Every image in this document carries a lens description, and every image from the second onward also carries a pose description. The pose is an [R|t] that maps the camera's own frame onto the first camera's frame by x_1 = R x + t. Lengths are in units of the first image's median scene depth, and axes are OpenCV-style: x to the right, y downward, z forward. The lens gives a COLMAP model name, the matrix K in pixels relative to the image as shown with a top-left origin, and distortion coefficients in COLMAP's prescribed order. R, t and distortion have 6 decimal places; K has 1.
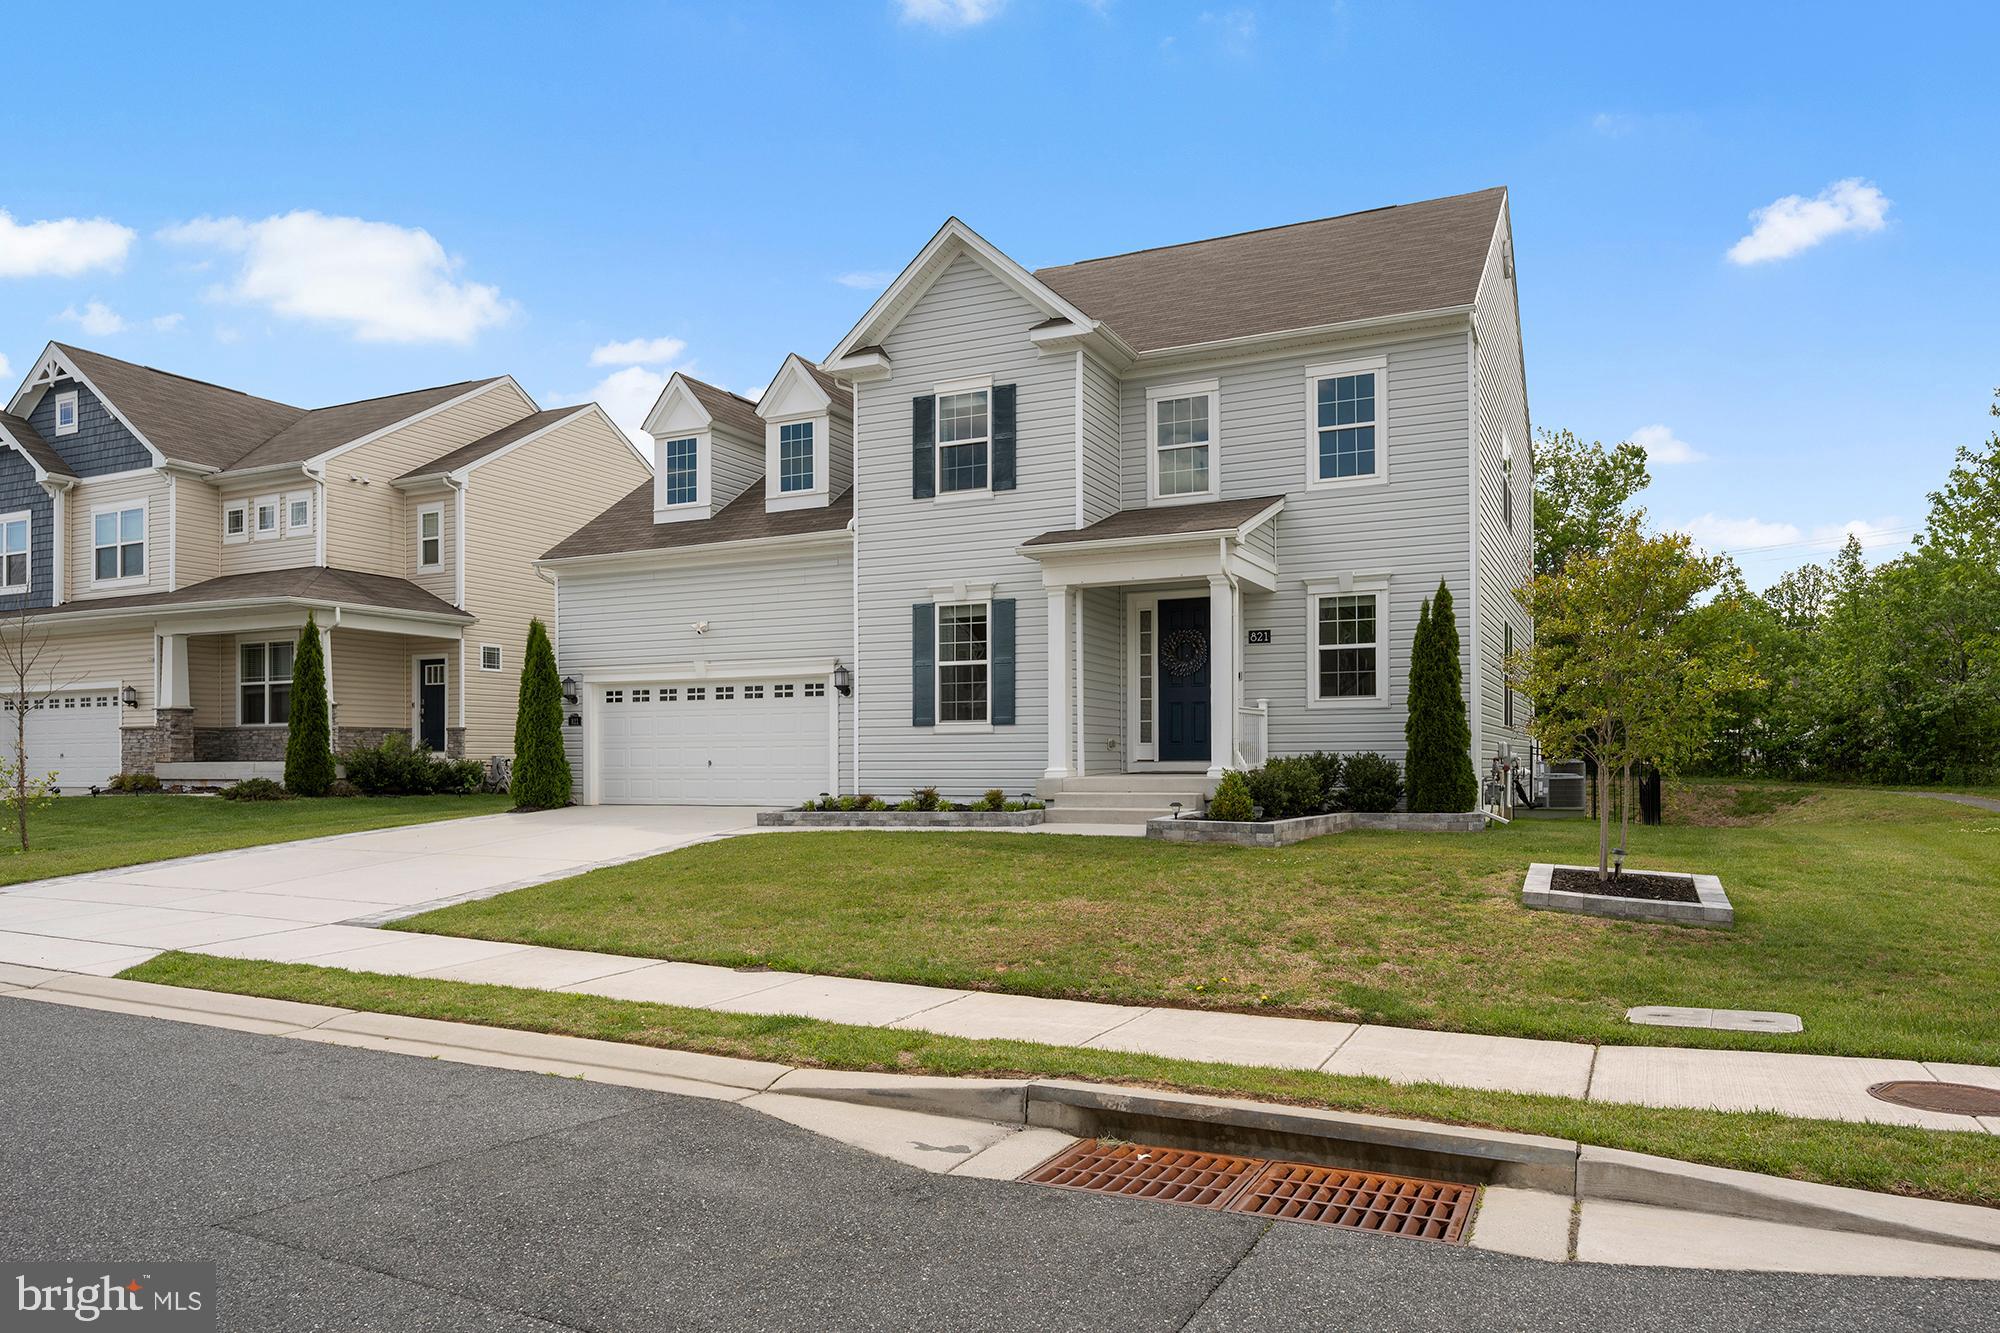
lens RADIAL K [[1287.1, 0, 1002.7], [0, 1287.1, 814.1], [0, 0, 1]] dist [0.001060, 0.002141]
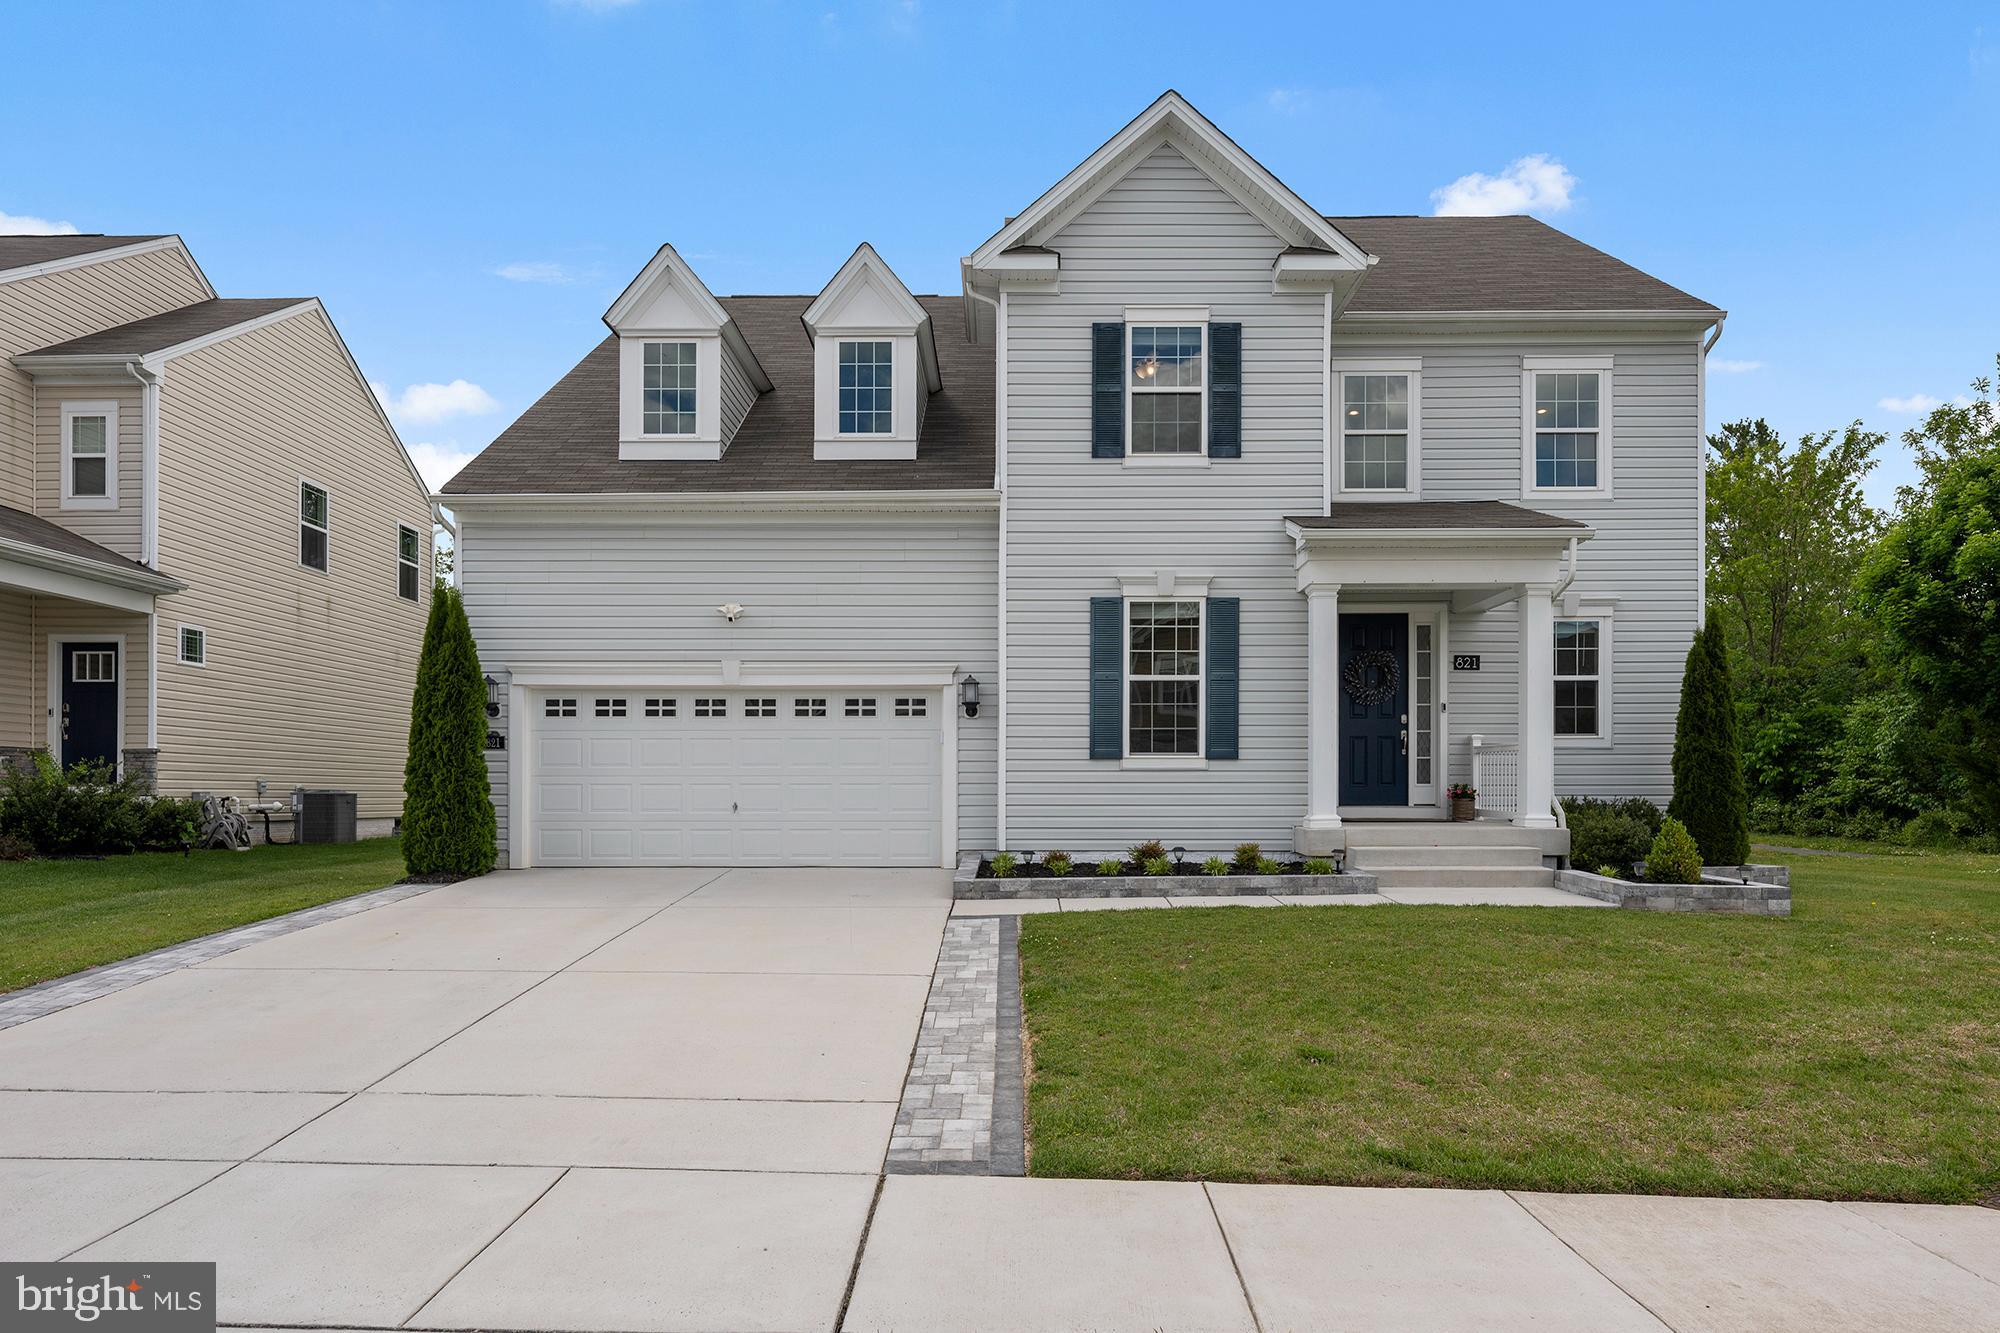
lens RADIAL K [[1214.5, 0, 973.7], [0, 1214.5, 832.4], [0, 0, 1]] dist [0.002797, -0.002276]
pose [[0.911248, -0.007447, 0.411790, -0.425318], [0.012302, 0.999883, -0.009140, -0.020022], [-0.411674, 0.013395, 0.911233, 0.383644]]
